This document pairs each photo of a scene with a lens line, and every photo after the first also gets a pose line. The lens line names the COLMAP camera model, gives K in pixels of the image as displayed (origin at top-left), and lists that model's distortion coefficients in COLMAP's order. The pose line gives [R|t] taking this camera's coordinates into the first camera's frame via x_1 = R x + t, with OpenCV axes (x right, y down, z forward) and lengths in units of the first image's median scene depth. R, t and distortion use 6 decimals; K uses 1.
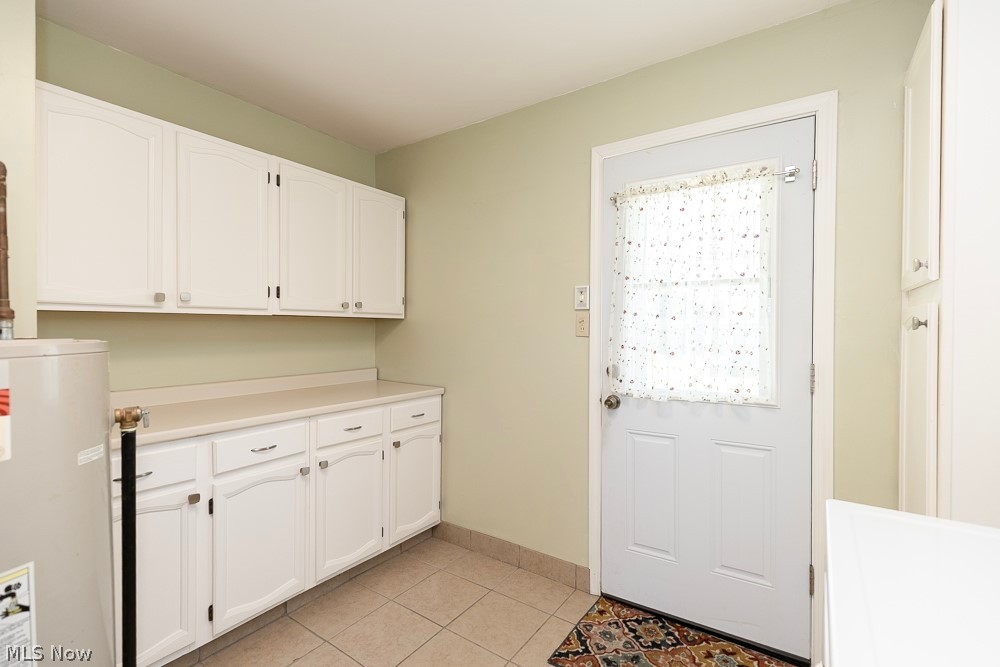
lens RADIAL K [[453.6, 0, 500.0], [0, 453.6, 333.5], [0, 0, 1]] dist [0.004809, 0.000402]
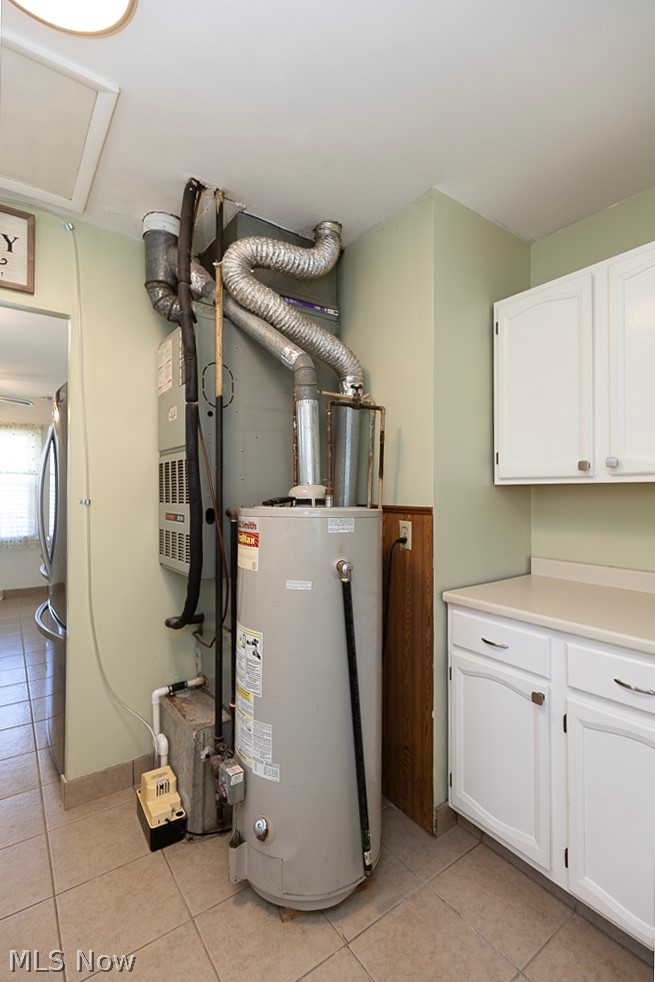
lens RADIAL K [[448.2, 0, 327.5], [0, 448.2, 491.0], [0, 0, 1]] dist [0.000414, -0.000645]
pose [[-0.327866, -0.002062, -0.944722, 0.227554], [-0.014724, 0.999887, 0.002927, -0.024126], [0.944609, 0.014869, -0.327860, 0.774838]]
